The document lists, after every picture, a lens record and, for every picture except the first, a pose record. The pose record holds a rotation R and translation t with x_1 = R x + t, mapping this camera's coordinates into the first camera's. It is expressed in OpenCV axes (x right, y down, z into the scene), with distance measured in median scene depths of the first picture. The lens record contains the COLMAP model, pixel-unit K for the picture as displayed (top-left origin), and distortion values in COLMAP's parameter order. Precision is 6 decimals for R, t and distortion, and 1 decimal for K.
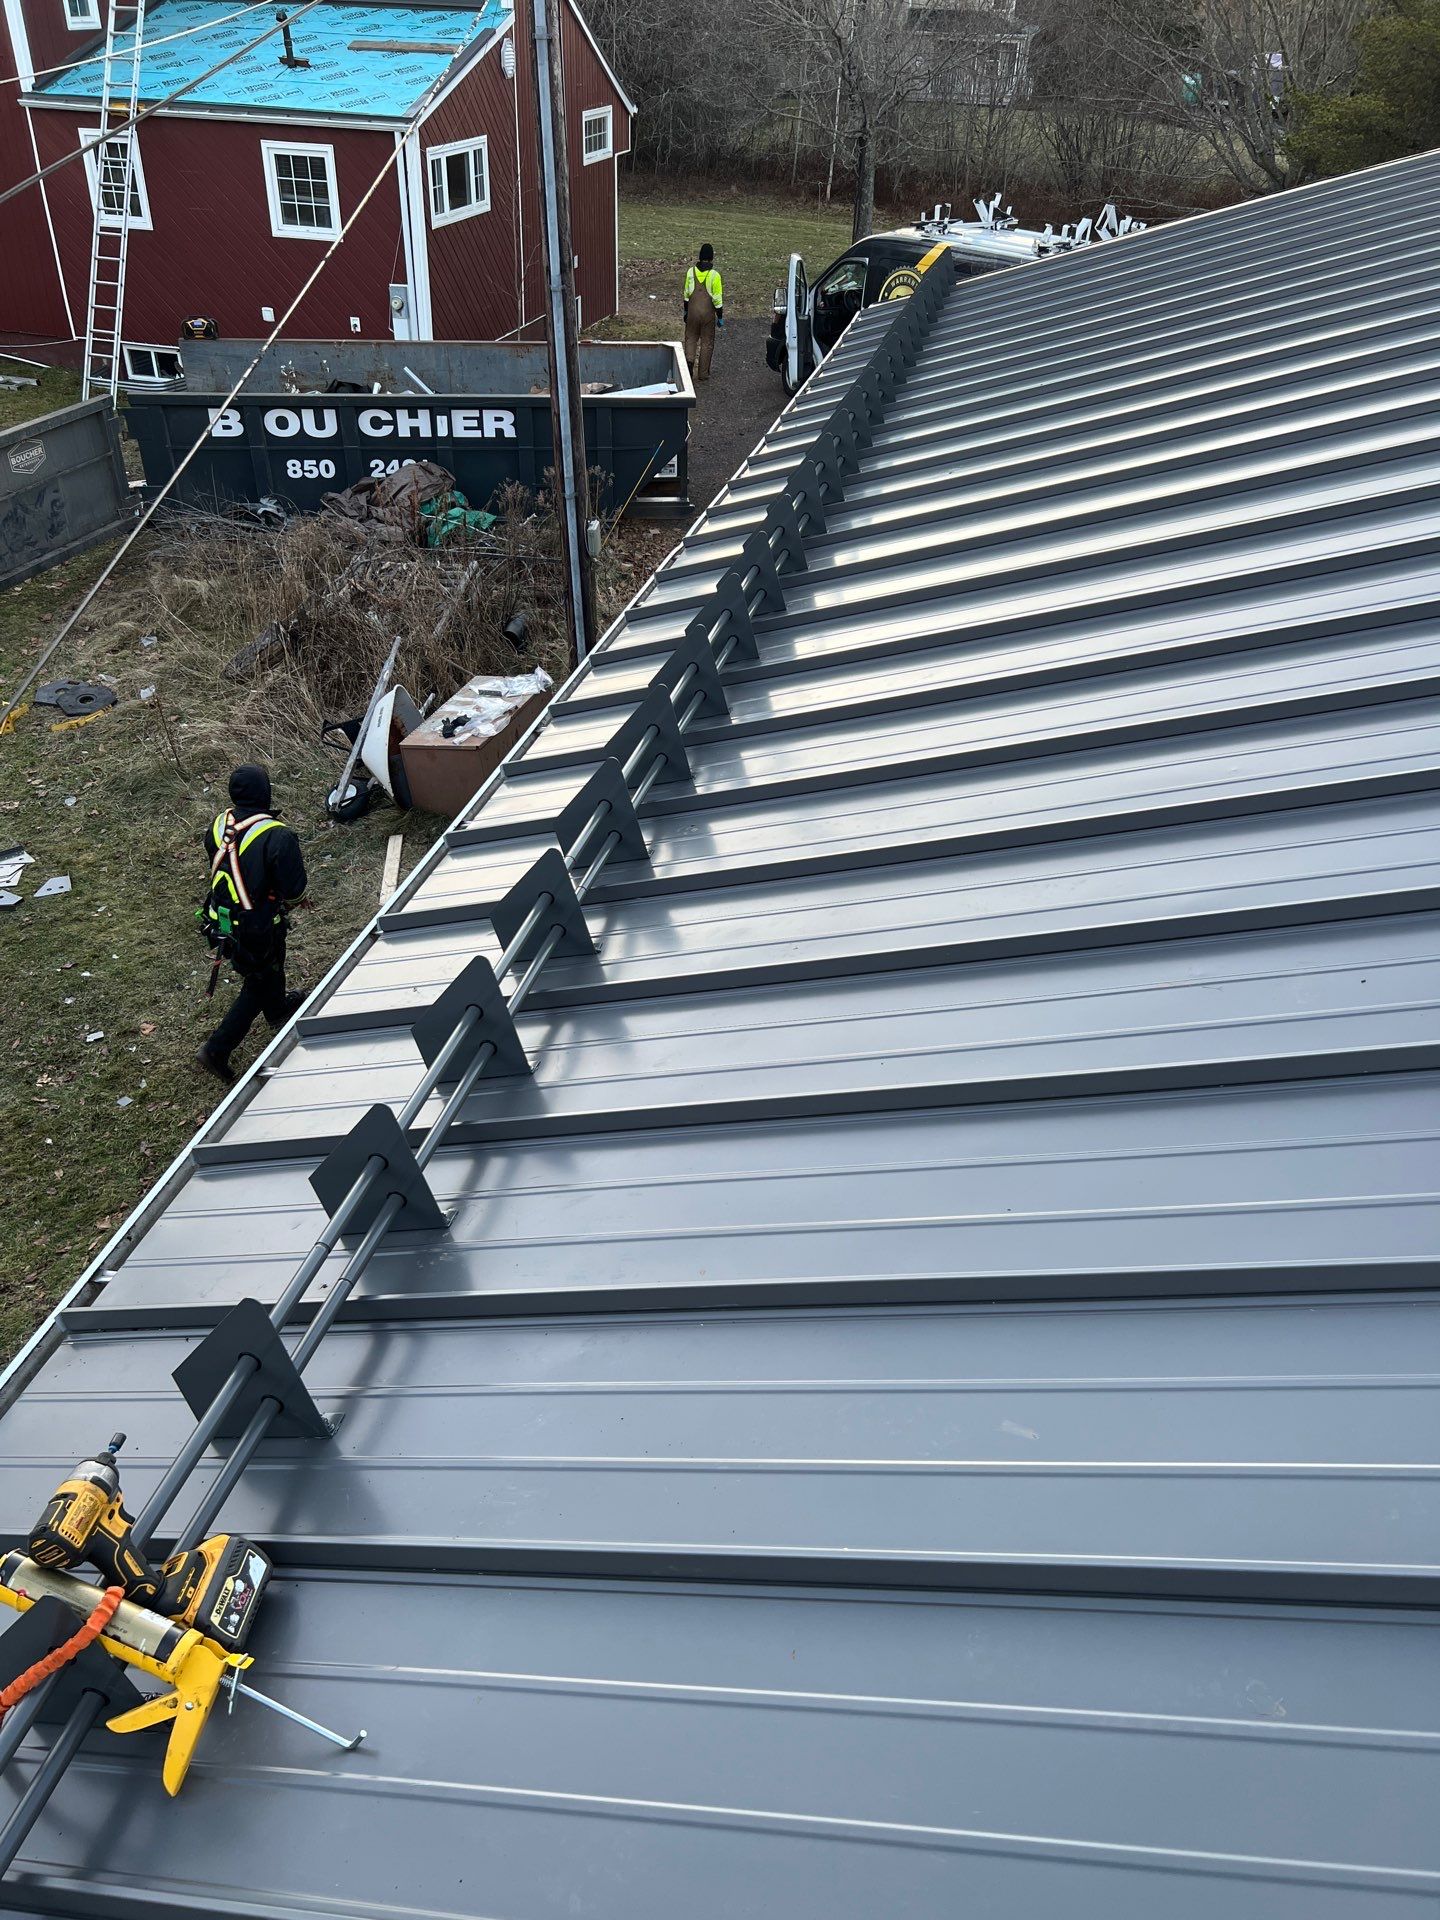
lens RADIAL K [[1420.5, 0, 720.0], [0, 1420.5, 960.0], [0, 0, 1]] dist [-0.001049, -0.002570]
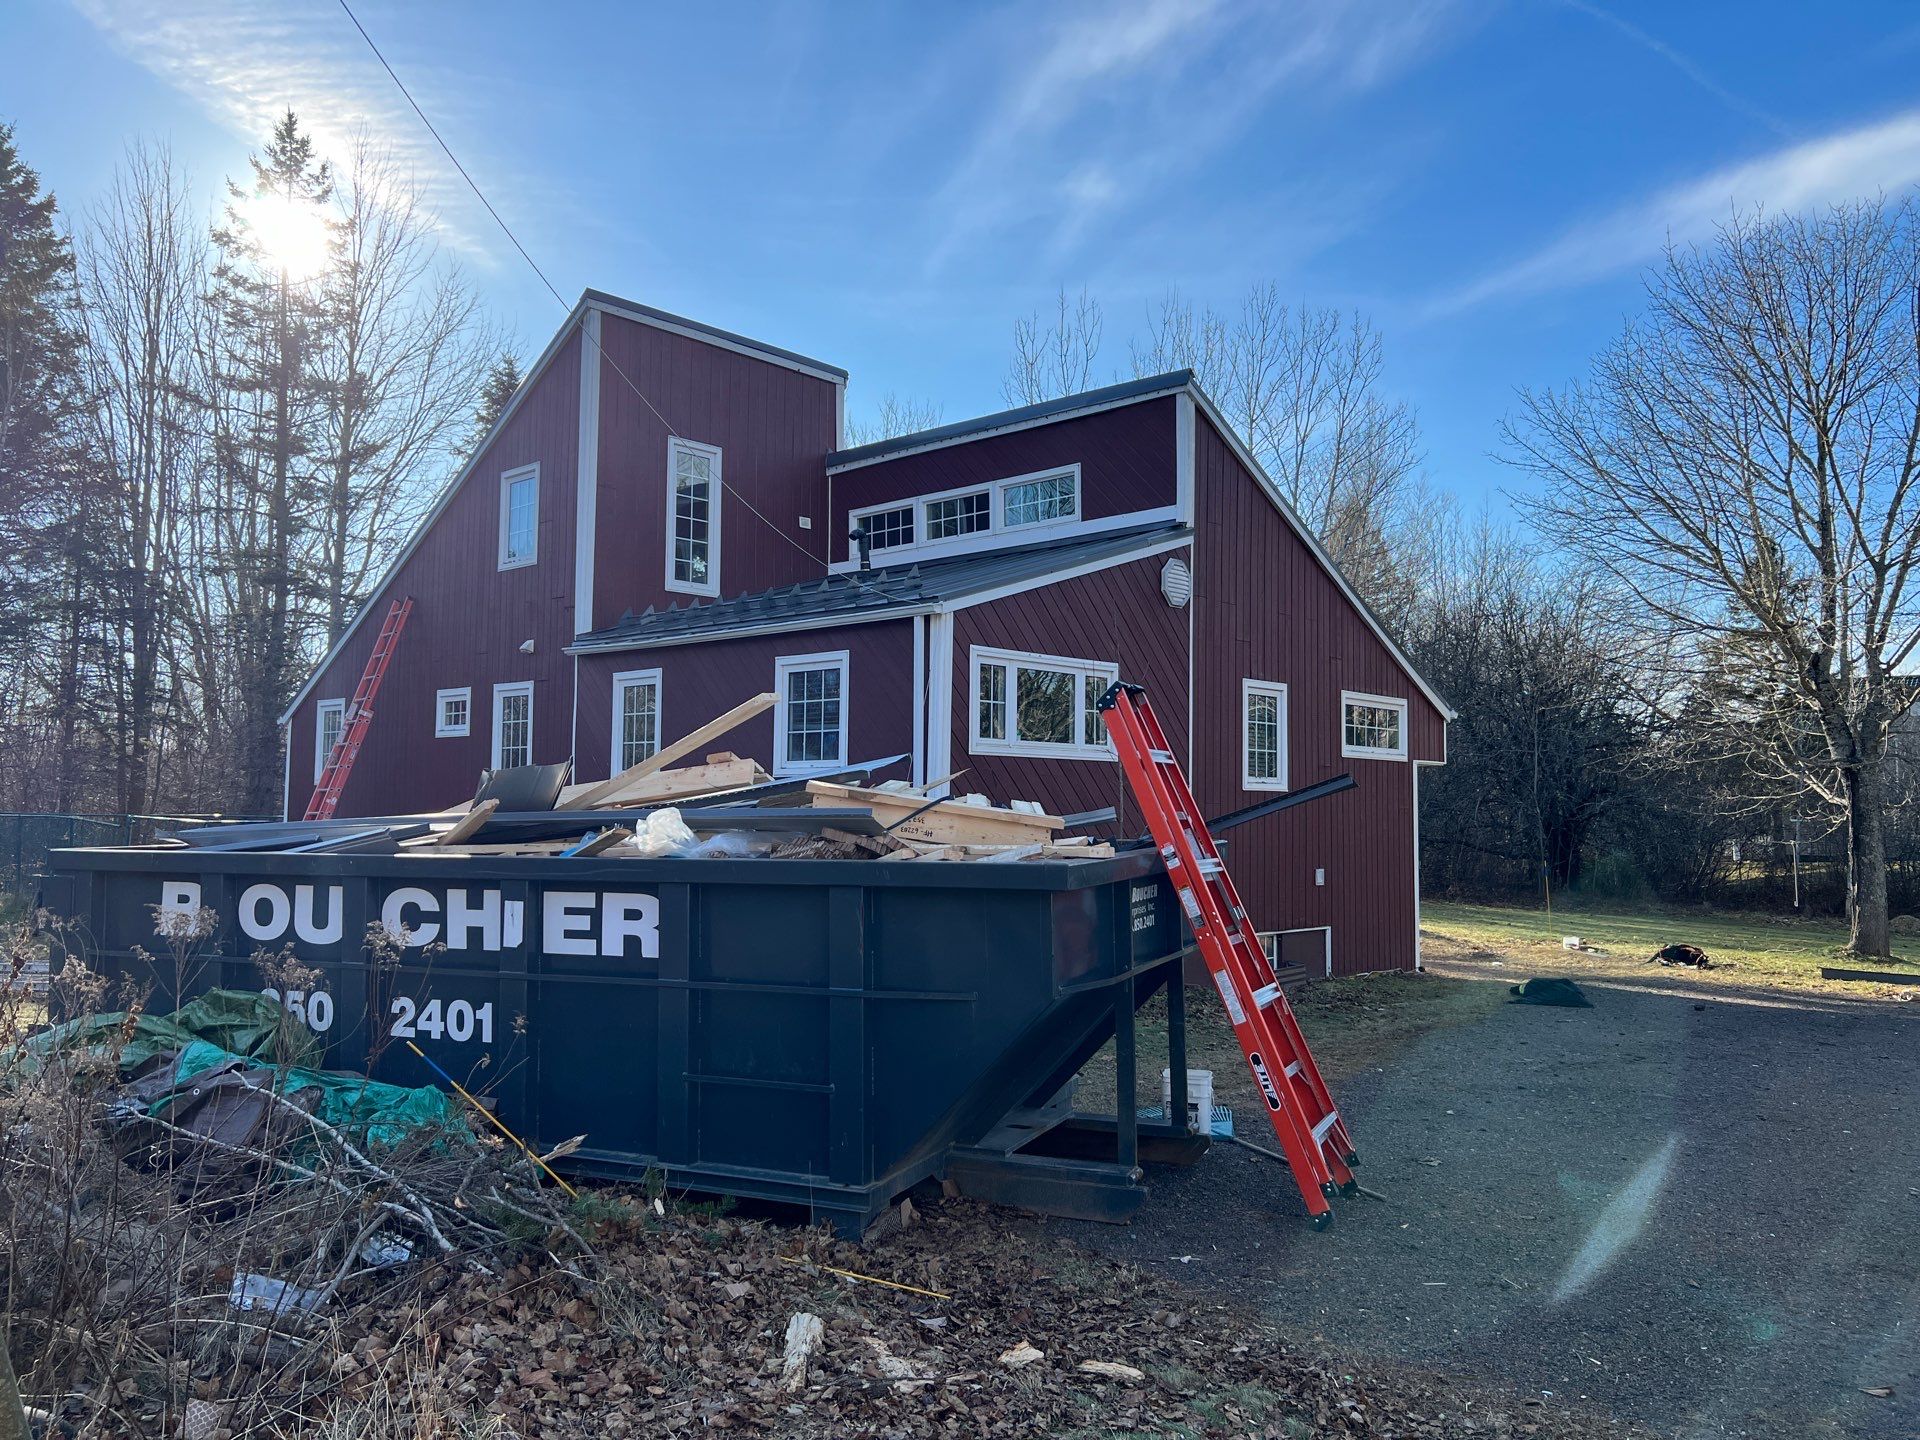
lens RADIAL K [[1420.5, 0, 960.0], [0, 1420.5, 720.0], [0, 0, 1]] dist [-0.001049, -0.002570]
pose [[0.866108, -0.067881, -0.495227, 0.135388], [-0.263634, 0.779701, -0.567946, -0.213399], [0.424682, 0.622461, 0.657410, 0.727882]]
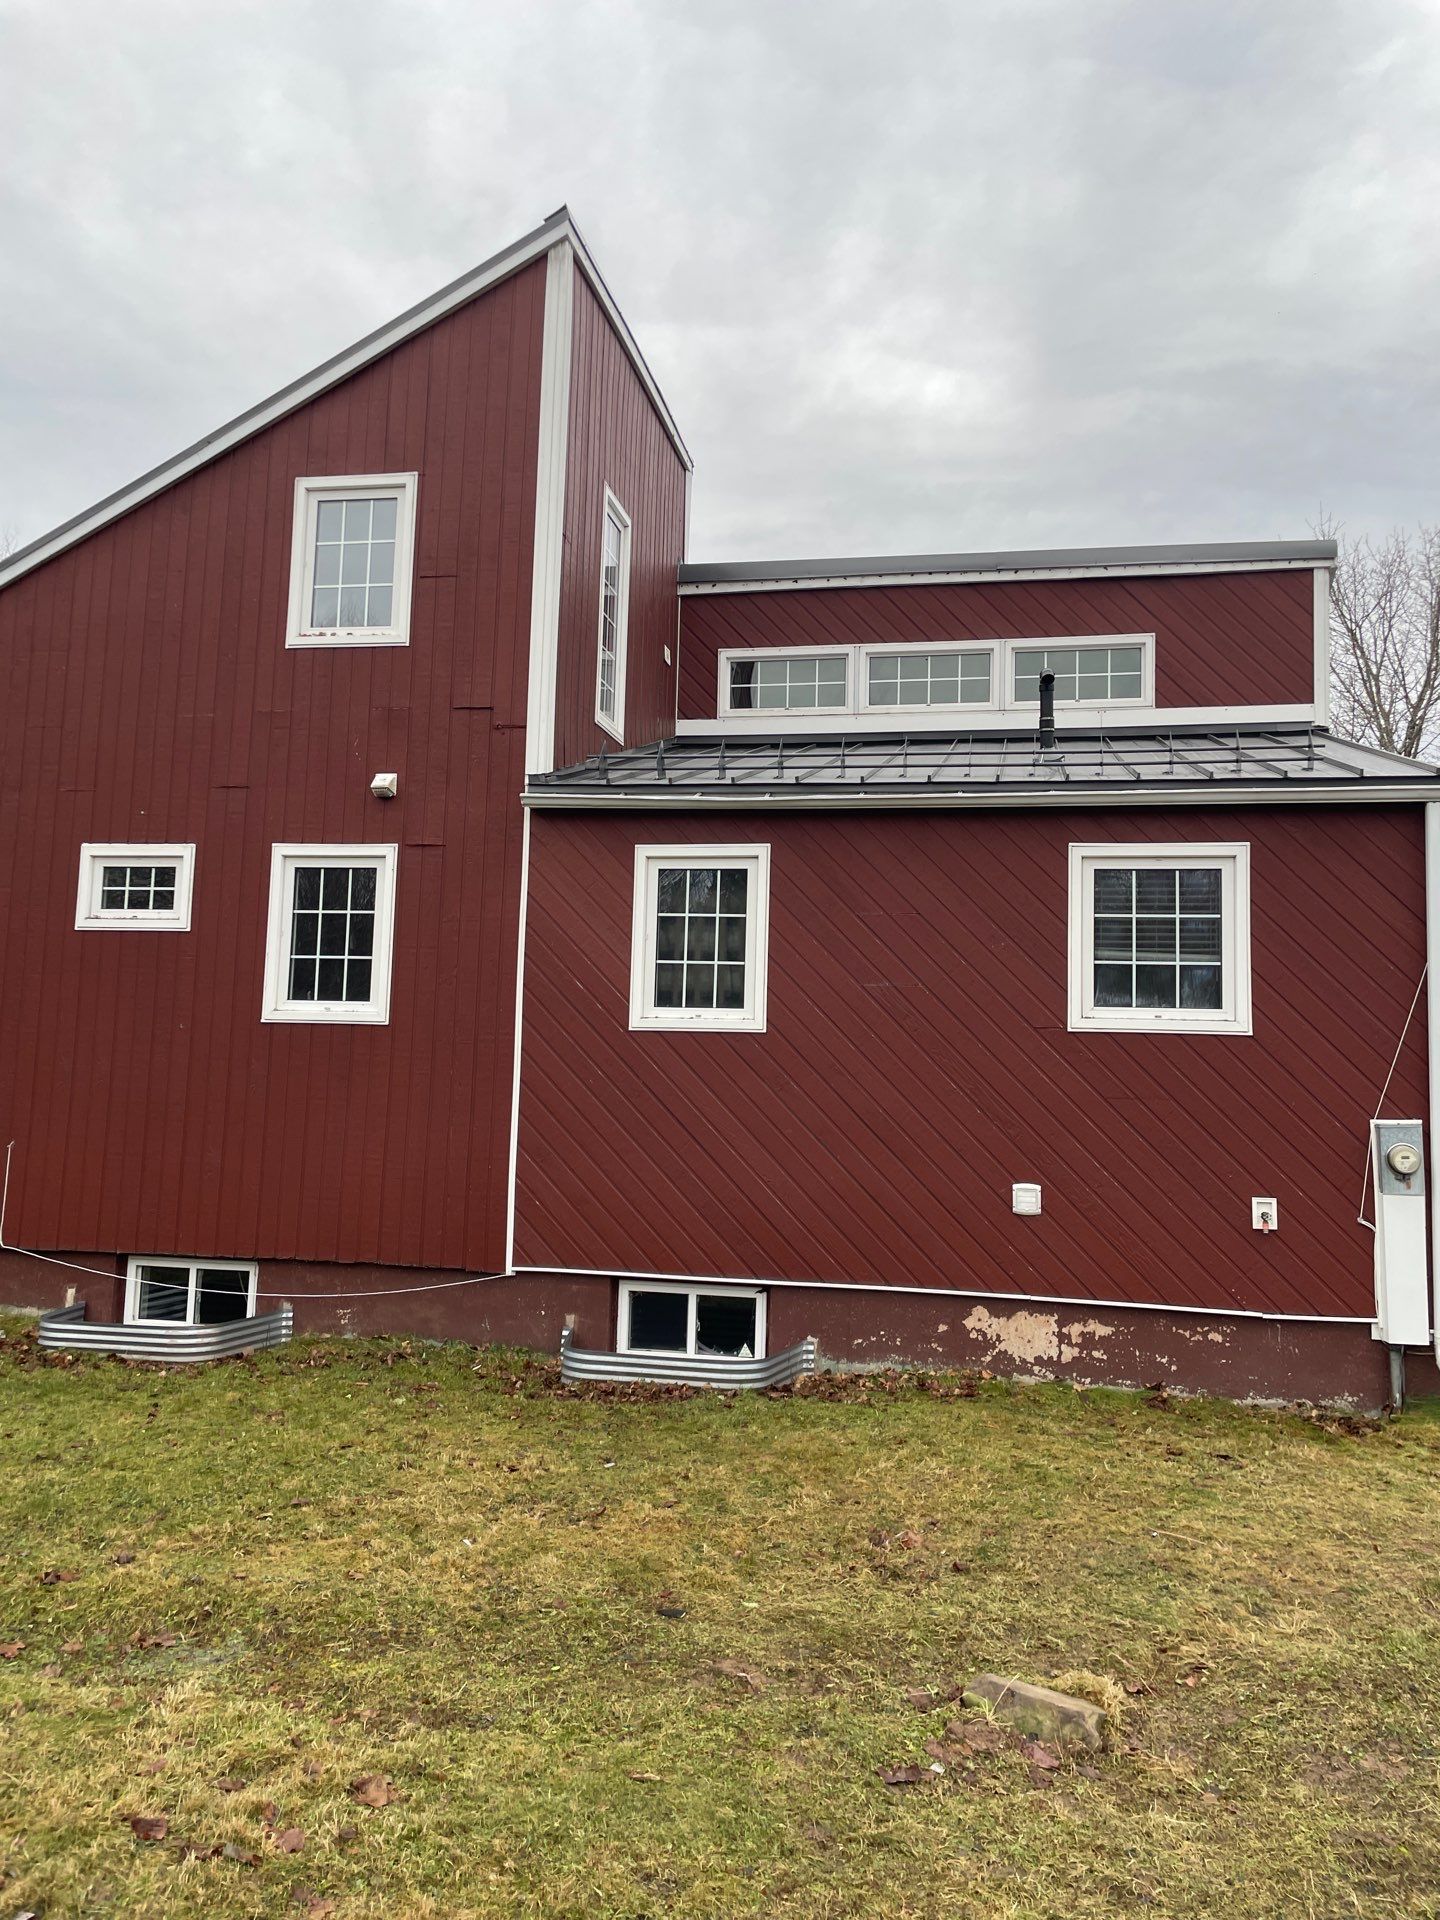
lens RADIAL K [[1420.5, 0, 720.0], [0, 1420.5, 960.0], [0, 0, 1]] dist [-0.001049, -0.002570]
pose [[0.999662, -0.013870, 0.021967, -0.551294], [0.024706, 0.769051, -0.638709, -0.321761], [-0.008035, 0.639037, 0.769134, 0.831851]]
